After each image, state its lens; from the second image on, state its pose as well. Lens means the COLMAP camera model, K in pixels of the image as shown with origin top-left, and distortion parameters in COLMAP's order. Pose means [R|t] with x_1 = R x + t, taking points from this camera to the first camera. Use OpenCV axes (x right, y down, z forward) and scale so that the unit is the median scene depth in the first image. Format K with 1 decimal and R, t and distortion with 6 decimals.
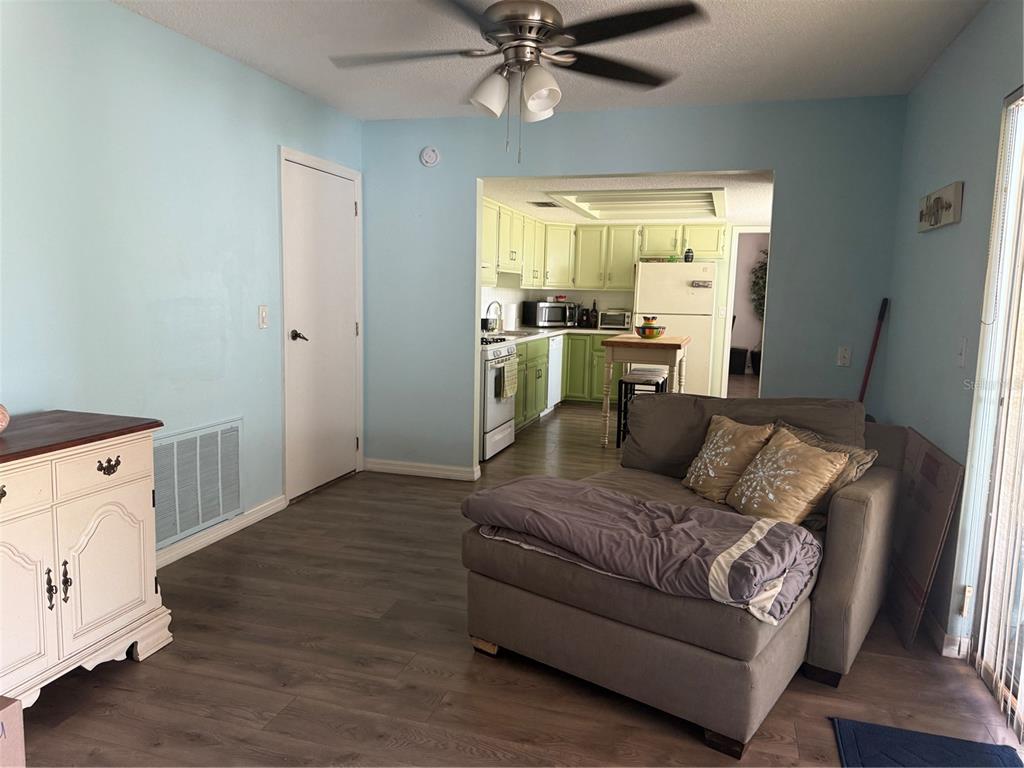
lens RADIAL K [[720.3, 0, 507.1], [0, 720.3, 387.2], [0, 0, 1]] dist [0.068229, -0.093207]
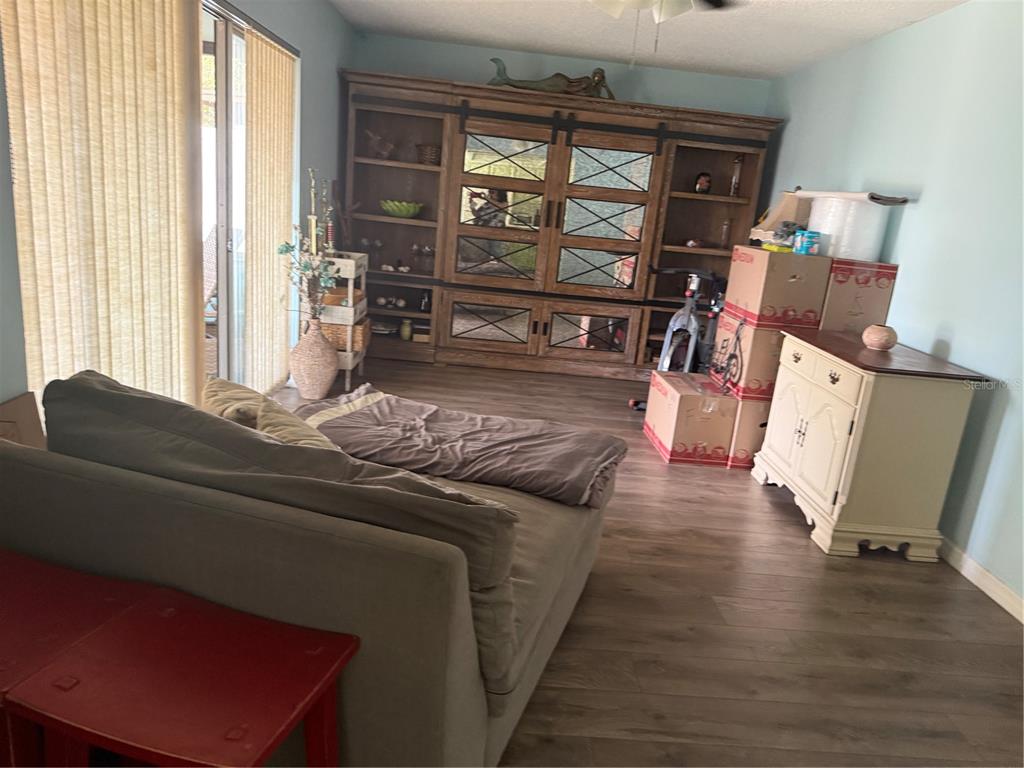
lens RADIAL K [[720.3, 0, 517.7], [0, 720.3, 393.4], [0, 0, 1]] dist [0.068229, -0.093207]
pose [[-0.941350, -0.029482, -0.336141, 0.134857], [-0.161843, 0.913562, 0.373110, -0.080275], [0.296086, 0.405630, -0.864753, 0.584464]]
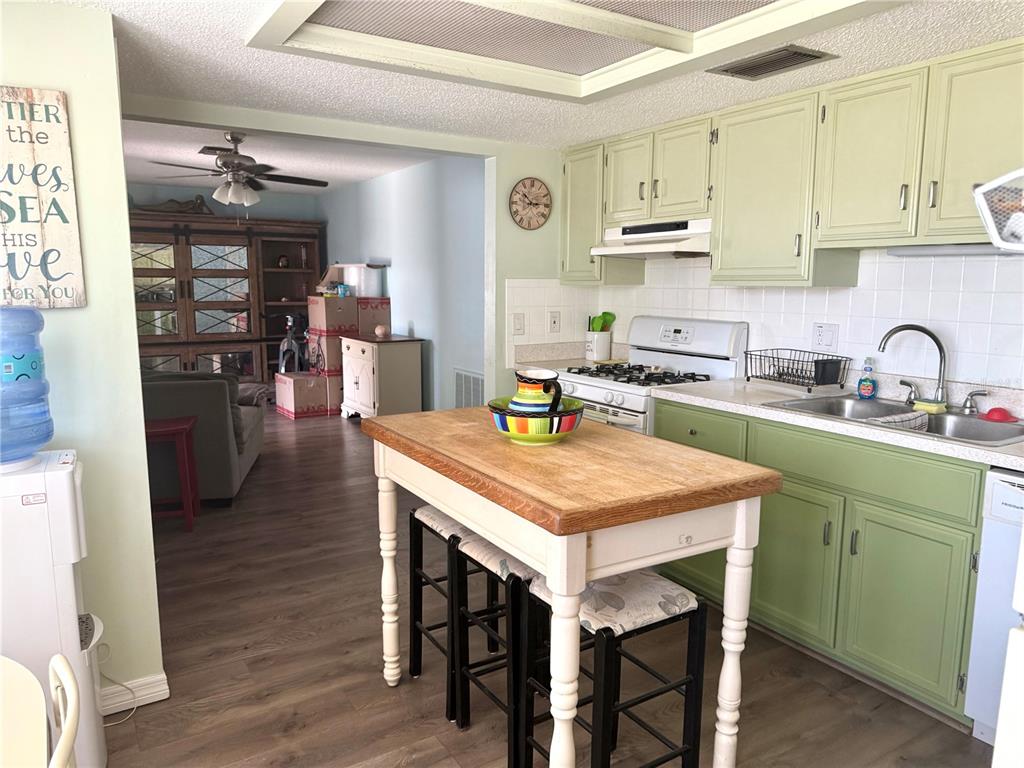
lens RADIAL K [[720.3, 0, 520.1], [0, 720.3, 386.0], [0, 0, 1]] dist [0.068229, -0.093207]
pose [[-0.651105, 0.081468, -0.754603, 0.343479], [-0.121503, 0.970212, 0.209584, -0.123207], [0.749199, 0.228148, -0.621811, 0.935301]]
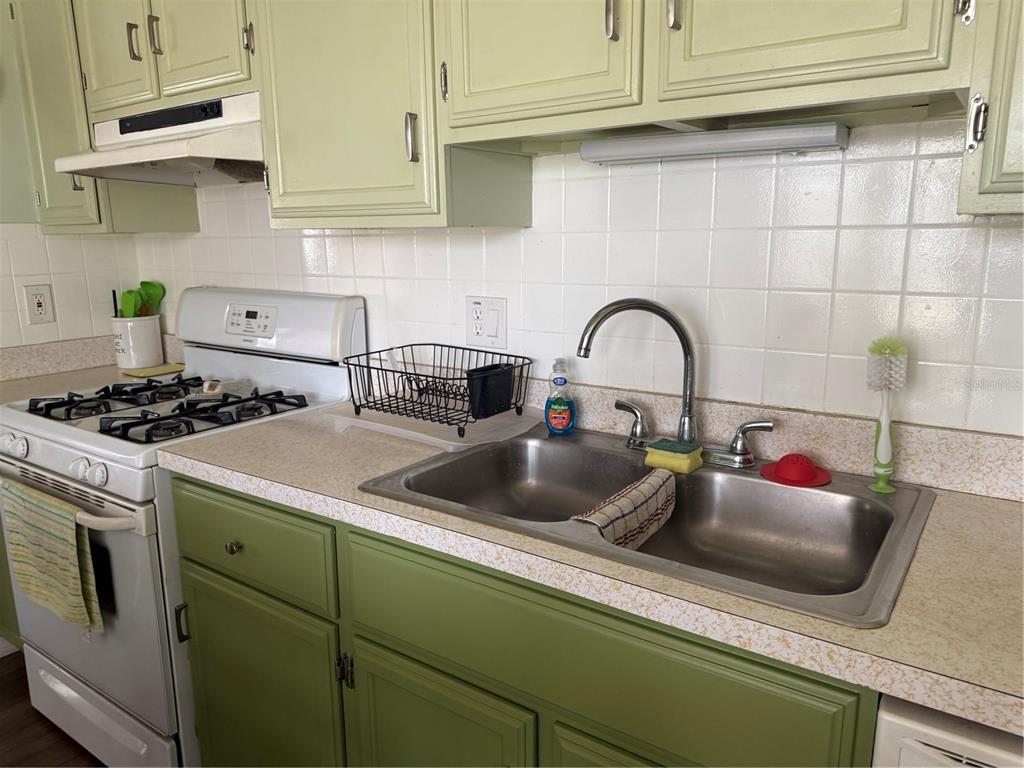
lens RADIAL K [[720.3, 0, 492.2], [0, 720.3, 398.0], [0, 0, 1]] dist [0.068229, -0.093207]
pose [[-0.334566, 0.188277, -0.923373, 0.146016], [-0.118141, 0.963729, 0.239311, -0.116303], [0.934938, 0.189153, -0.300188, 0.880700]]
